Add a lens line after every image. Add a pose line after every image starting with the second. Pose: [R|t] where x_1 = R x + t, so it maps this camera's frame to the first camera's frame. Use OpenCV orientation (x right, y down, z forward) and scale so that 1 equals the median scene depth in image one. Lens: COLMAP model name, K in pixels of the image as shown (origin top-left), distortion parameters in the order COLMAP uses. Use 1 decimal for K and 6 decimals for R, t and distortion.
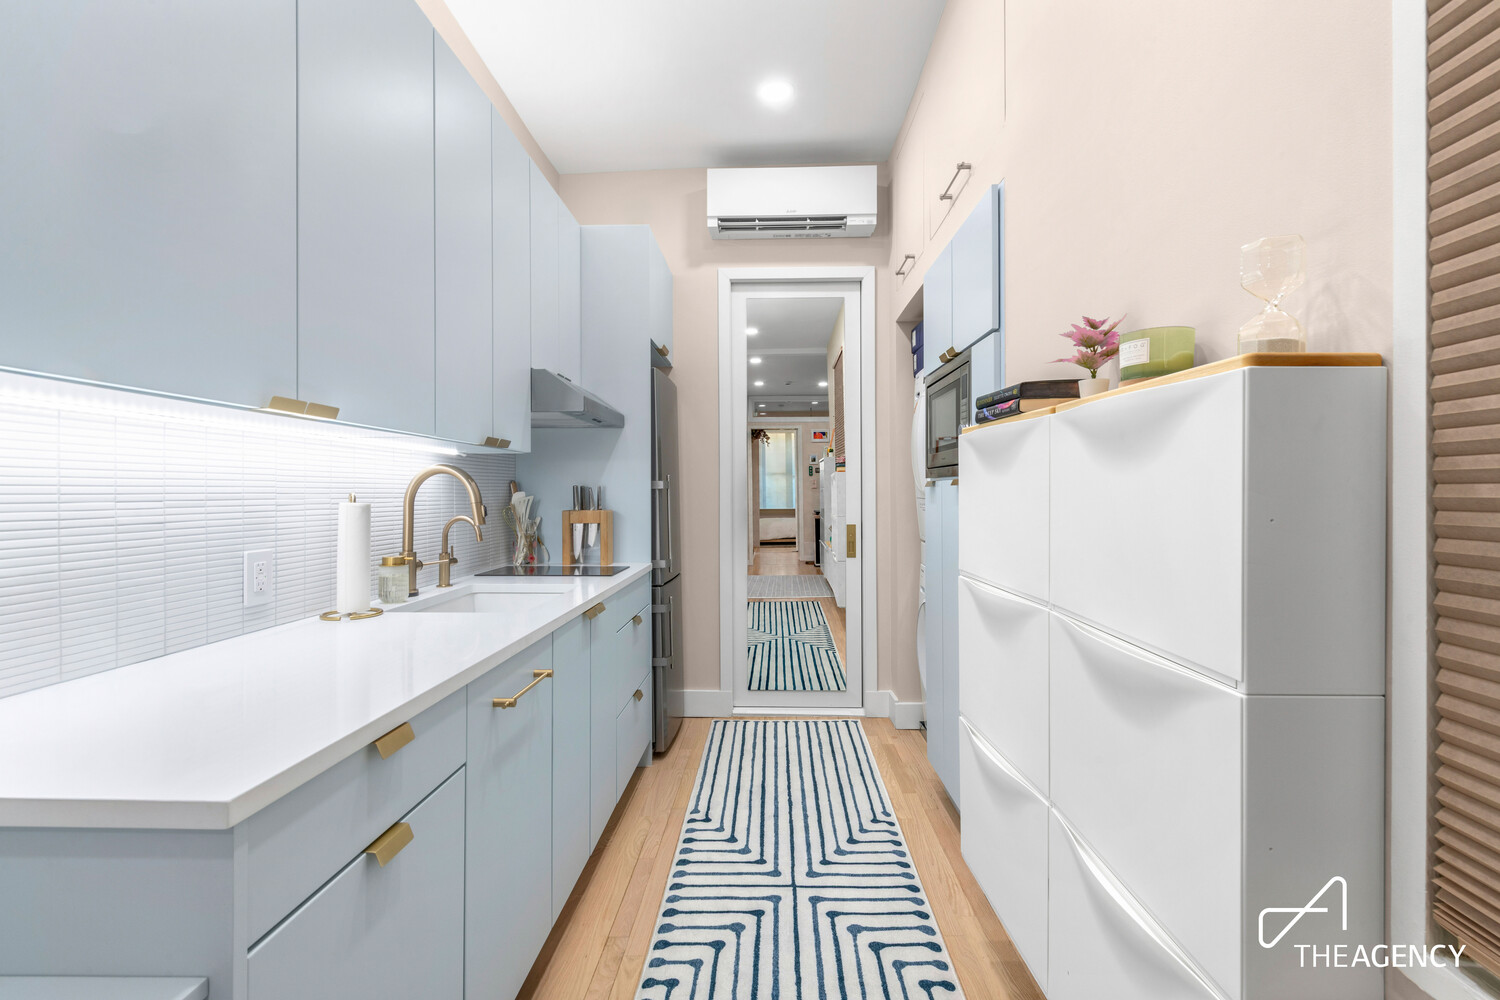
lens RADIAL K [[701.2, 0, 755.8], [0, 701.2, 499.9], [0, 0, 1]] dist [-0.000712, 0.000008]
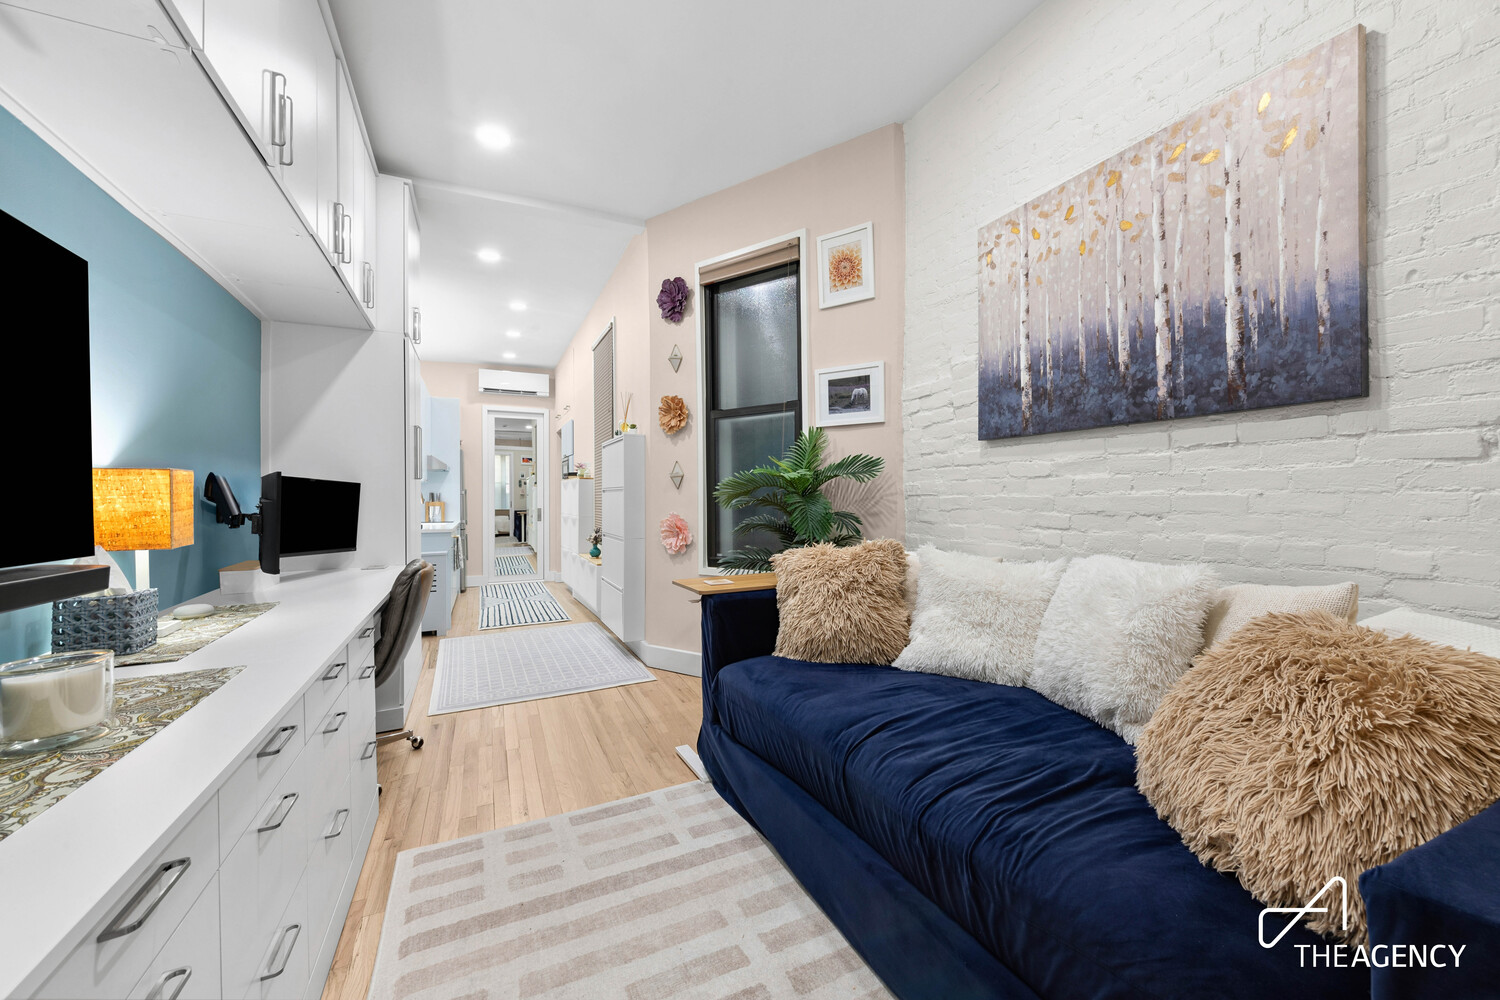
lens RADIAL K [[575.4, 0, 756.2], [0, 575.4, 503.5], [0, 0, 1]] dist [-0.001169, -0.000451]
pose [[0.891673, -0.000247, 0.452681, -0.162682], [0.002103, 0.999991, -0.003596, 0.038604], [-0.452676, 0.004159, 0.891665, -1.840483]]
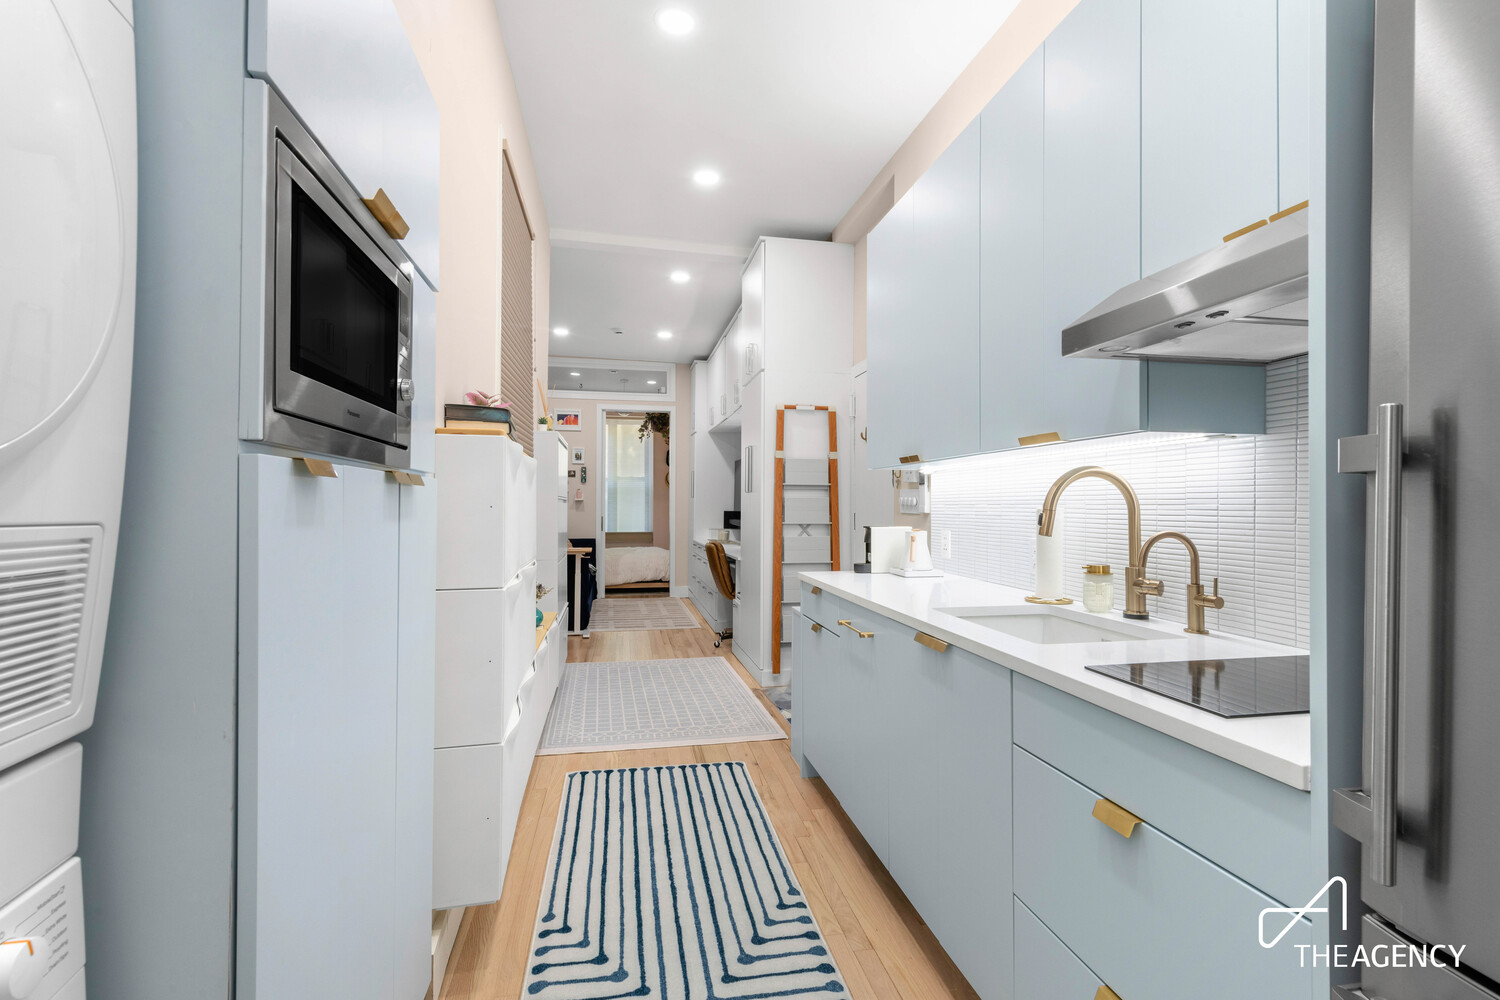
lens RADIAL K [[701.2, 0, 744.0], [0, 701.2, 501.2], [0, 0, 1]] dist [-0.000712, 0.000008]
pose [[-0.978746, -0.001650, -0.205069, 0.167625], [-0.001357, 0.999998, -0.001570, -0.004596], [0.205071, -0.001258, -0.978746, 1.890619]]
